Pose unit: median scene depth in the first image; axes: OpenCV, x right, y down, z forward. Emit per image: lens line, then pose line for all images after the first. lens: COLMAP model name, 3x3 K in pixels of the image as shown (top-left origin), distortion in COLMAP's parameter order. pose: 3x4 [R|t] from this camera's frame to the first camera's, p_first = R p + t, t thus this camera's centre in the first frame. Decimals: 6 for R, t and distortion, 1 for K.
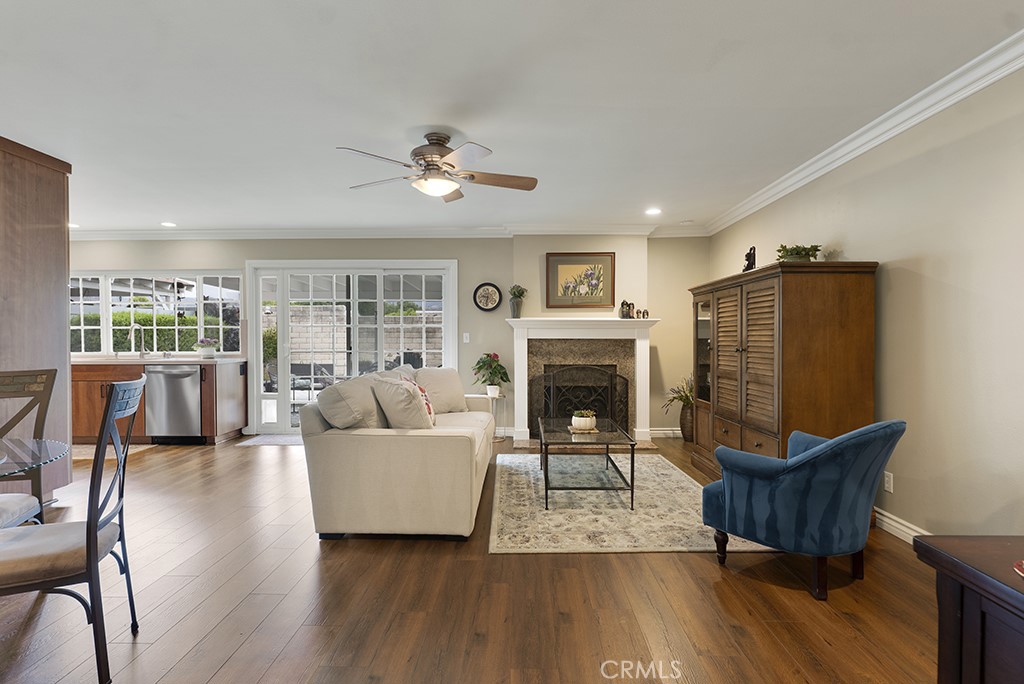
lens RADIAL K [[511.0, 0, 512.7], [0, 511.0, 341.7], [0, 0, 1]] dist [0.003646, -0.000222]
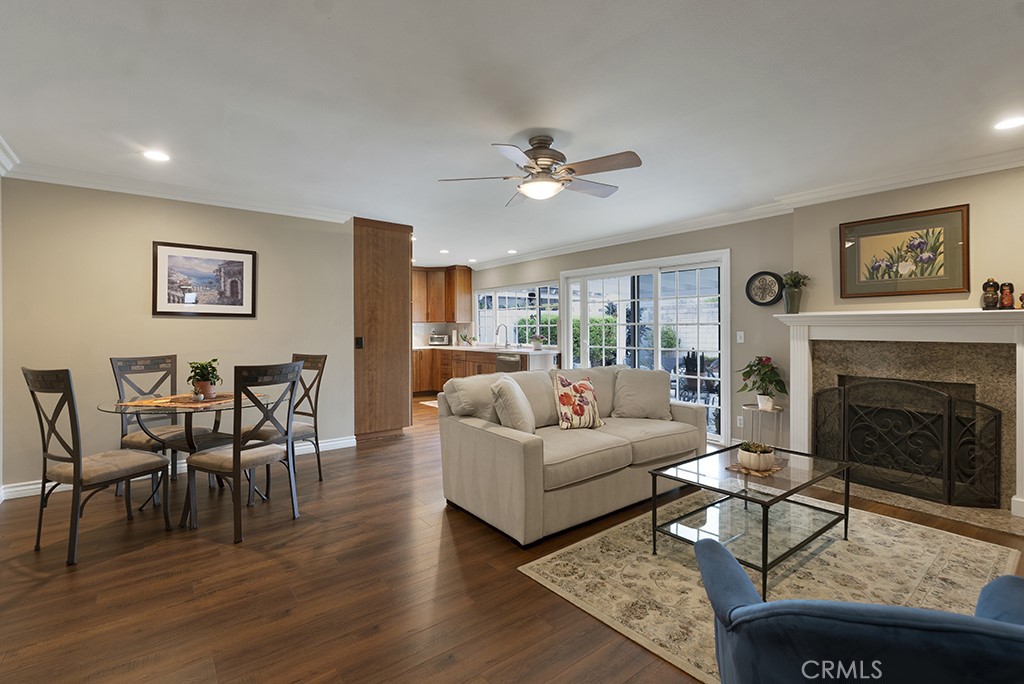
lens RADIAL K [[461.5, 0, 510.8], [0, 461.5, 334.6], [0, 0, 1]] dist [-0.000232, -0.000639]
pose [[0.629712, 0.011495, -0.776744, 0.284825], [-0.010706, 0.999924, 0.006118, -0.012800], [0.776755, 0.004463, 0.629787, 0.210663]]
